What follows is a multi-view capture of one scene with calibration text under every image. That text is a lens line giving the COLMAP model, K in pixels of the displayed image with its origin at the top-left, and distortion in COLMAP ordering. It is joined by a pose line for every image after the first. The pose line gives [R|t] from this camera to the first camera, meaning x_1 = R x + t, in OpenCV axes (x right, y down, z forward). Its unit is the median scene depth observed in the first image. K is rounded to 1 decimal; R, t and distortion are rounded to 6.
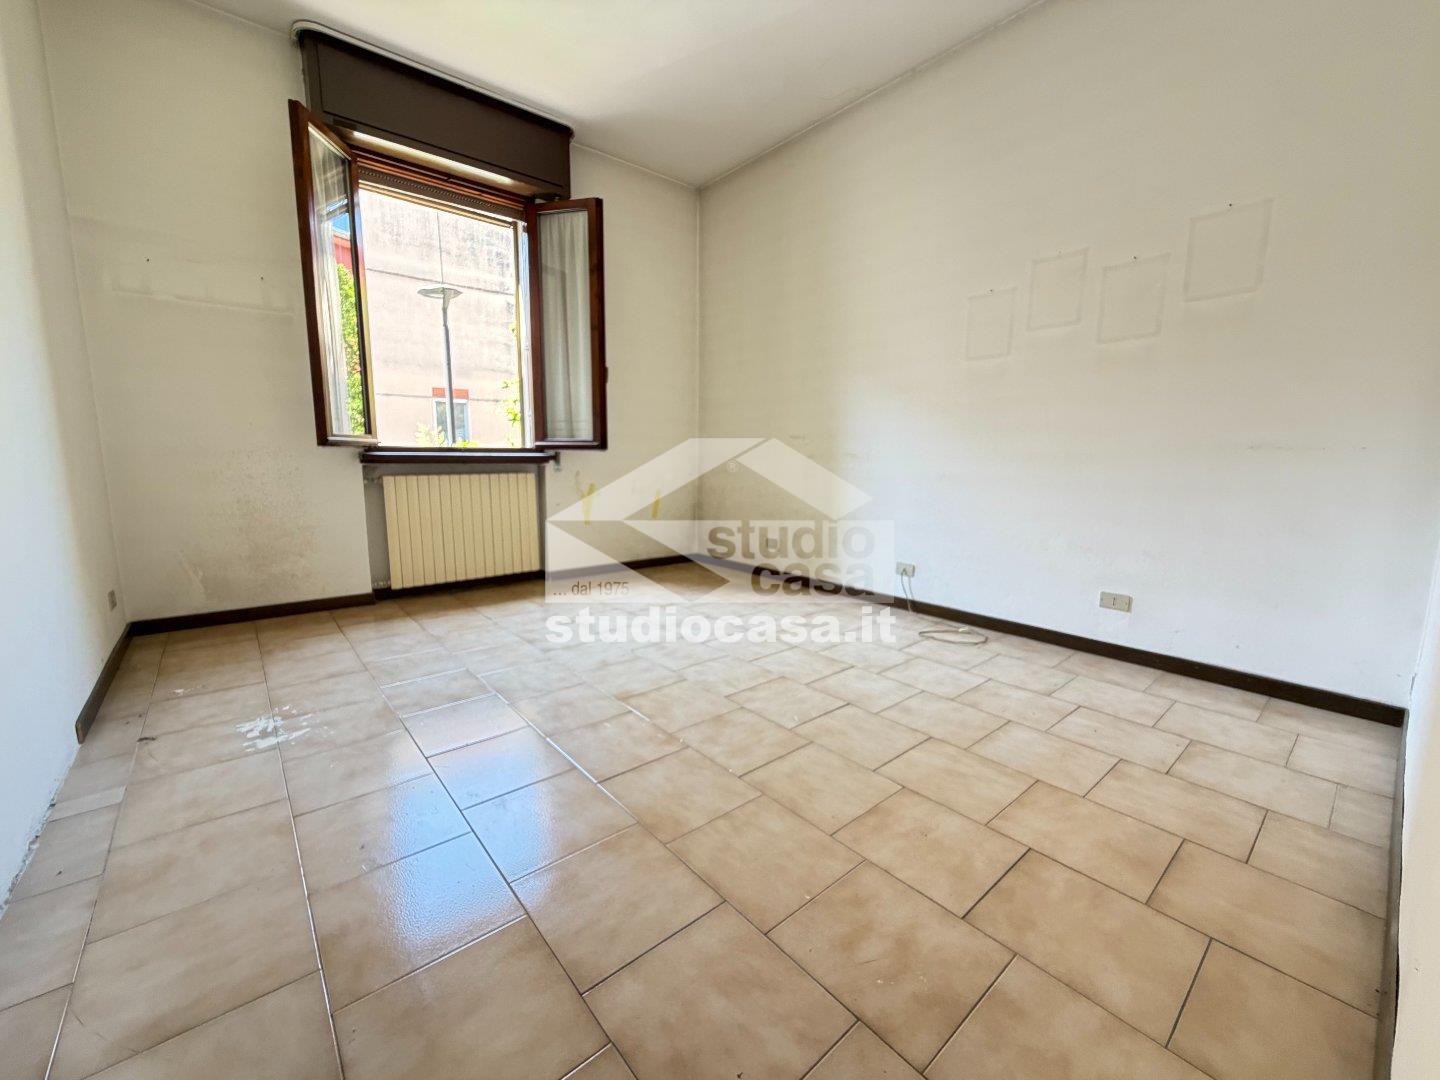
lens RADIAL K [[577.8, 0, 713.5], [0, 577.8, 540.2], [0, 0, 1]] dist [-0.002620, 0.004084]
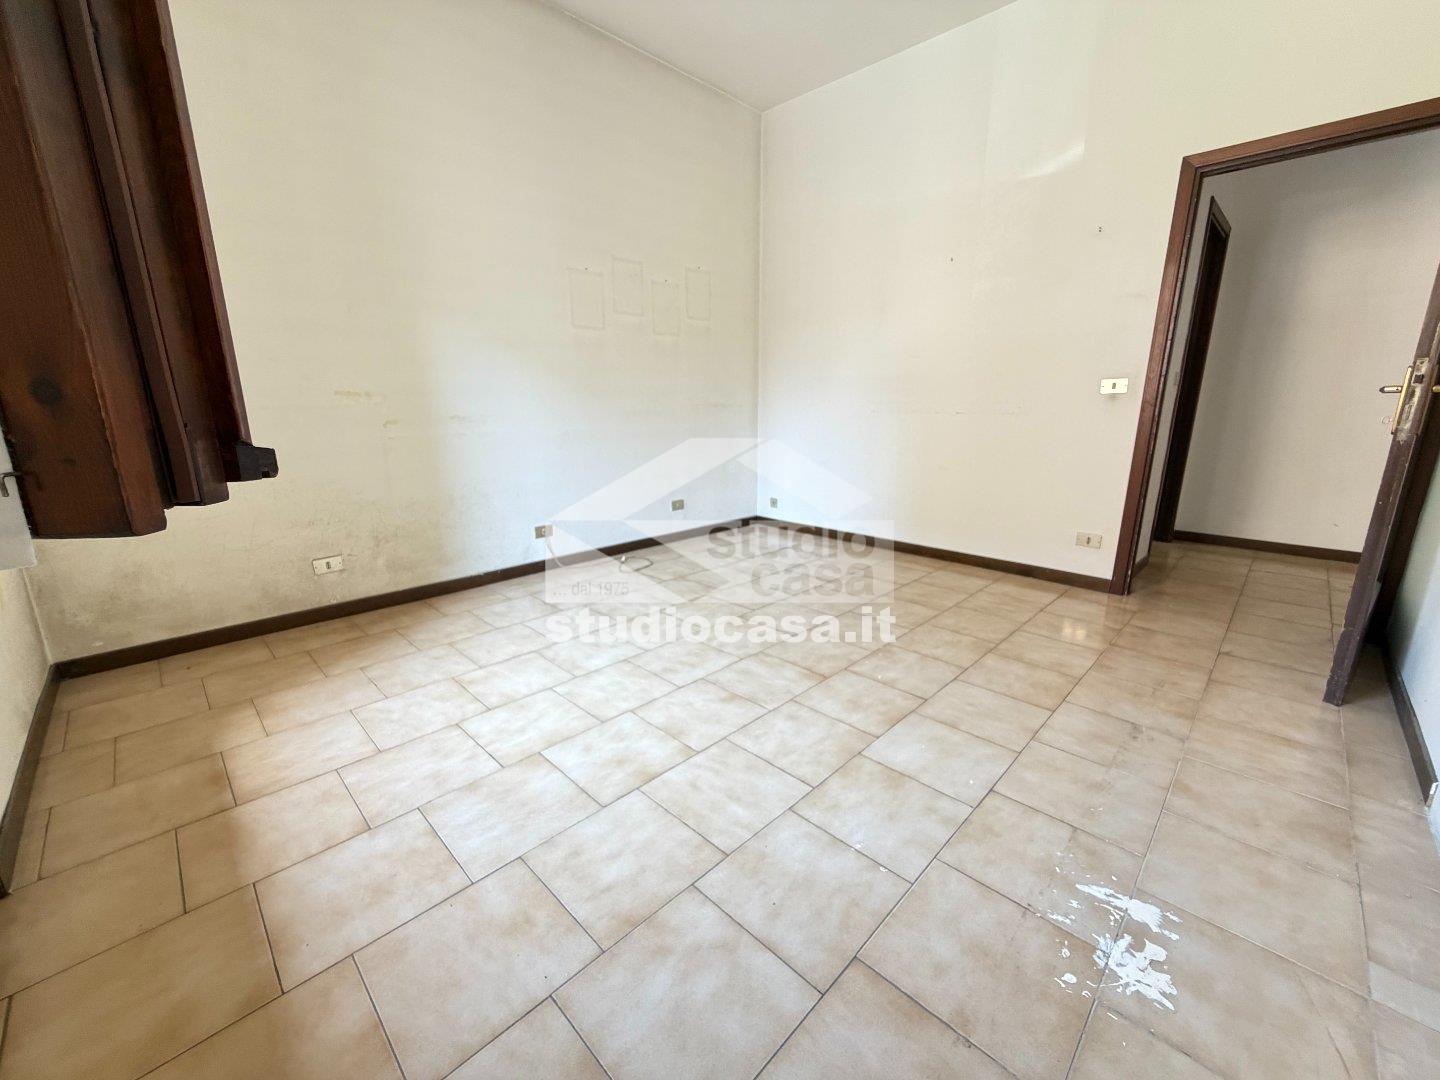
lens RADIAL K [[577.8, 0, 713.5], [0, 577.8, 540.2], [0, 0, 1]] dist [-0.002620, 0.004084]
pose [[-0.081756, -0.243458, 0.966460, -0.998555], [0.150687, 0.955539, 0.253454, -0.217968], [-0.985195, 0.166354, -0.041436, 1.139239]]
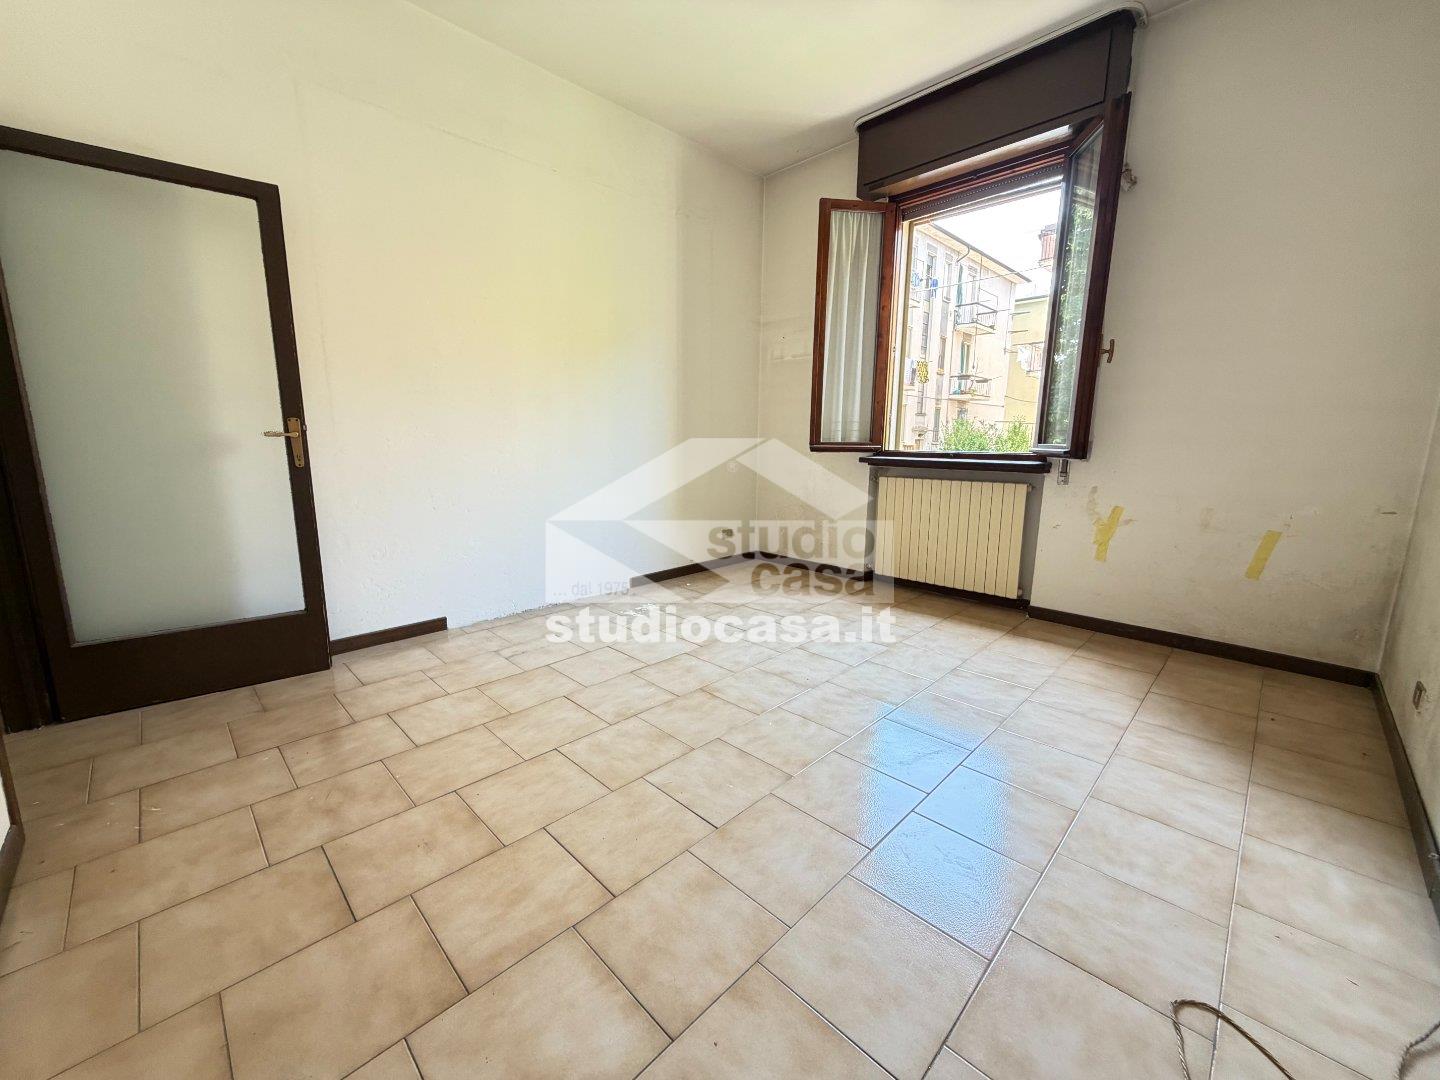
lens RADIAL K [[577.8, 0, 713.5], [0, 577.8, 540.2], [0, 0, 1]] dist [-0.002620, 0.004084]
pose [[0.082017, 0.166777, -0.982578, 0.837543], [-0.153782, 0.976209, 0.152860, -0.166121], [0.984695, 0.138566, 0.105713, 0.829595]]
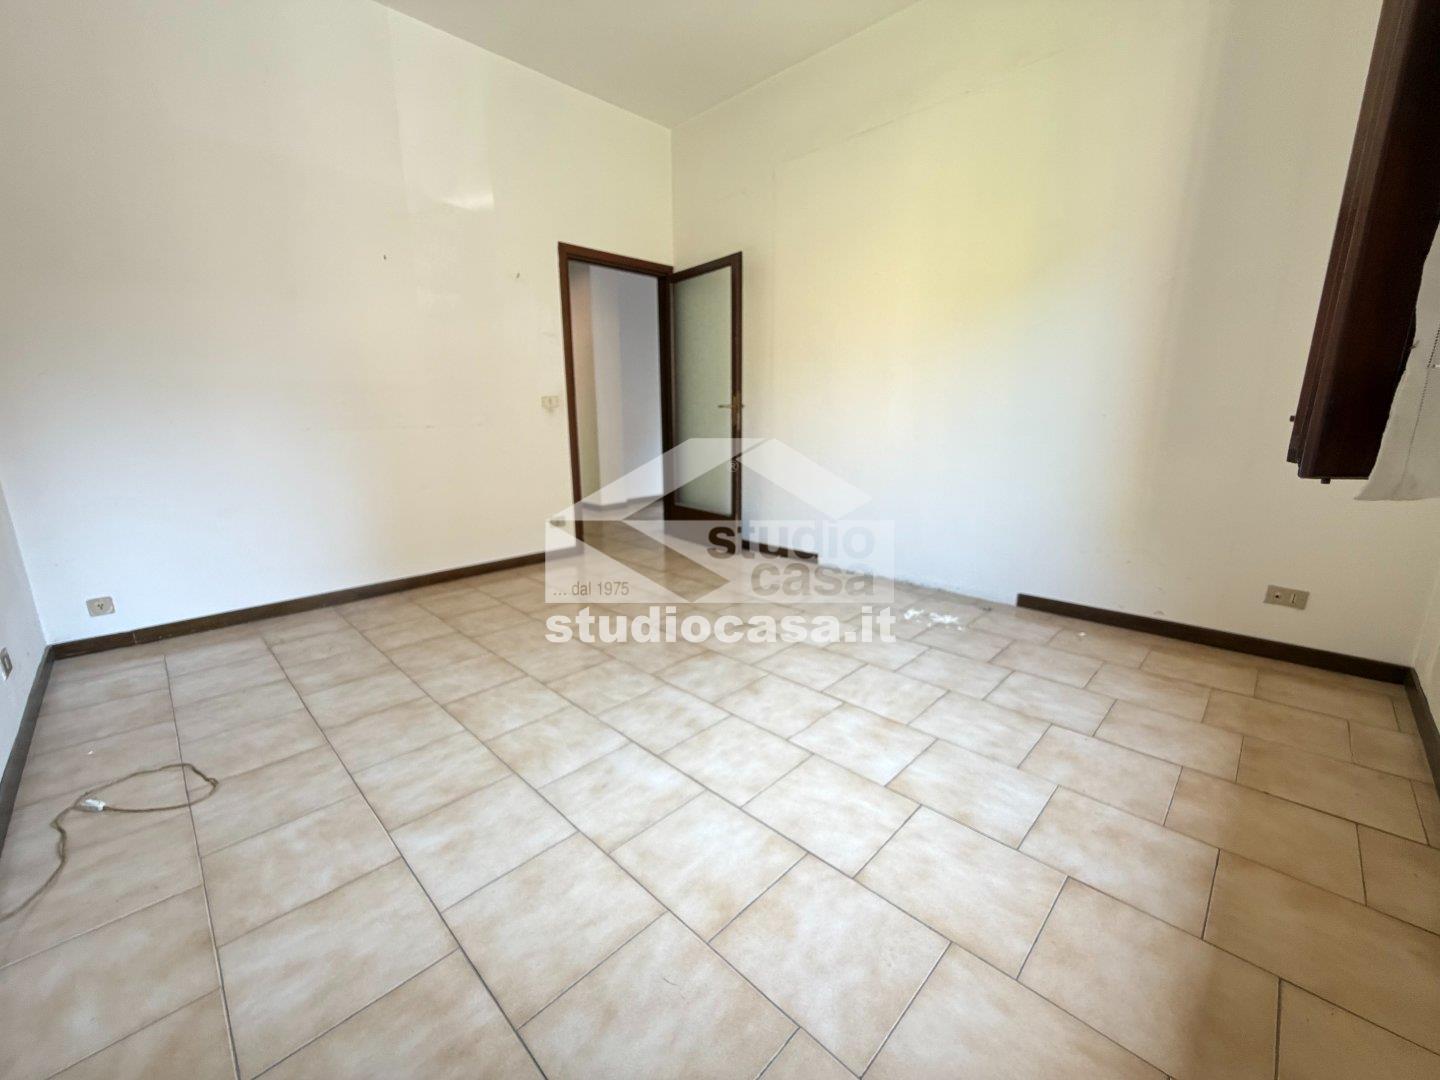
lens RADIAL K [[577.8, 0, 713.5], [0, 577.8, 540.2], [0, 0, 1]] dist [-0.002620, 0.004084]
pose [[-0.996416, 0.016104, -0.083042, -0.074746], [-0.015024, 0.932411, 0.361089, -0.322221], [0.083245, 0.361042, -0.928827, 1.890340]]
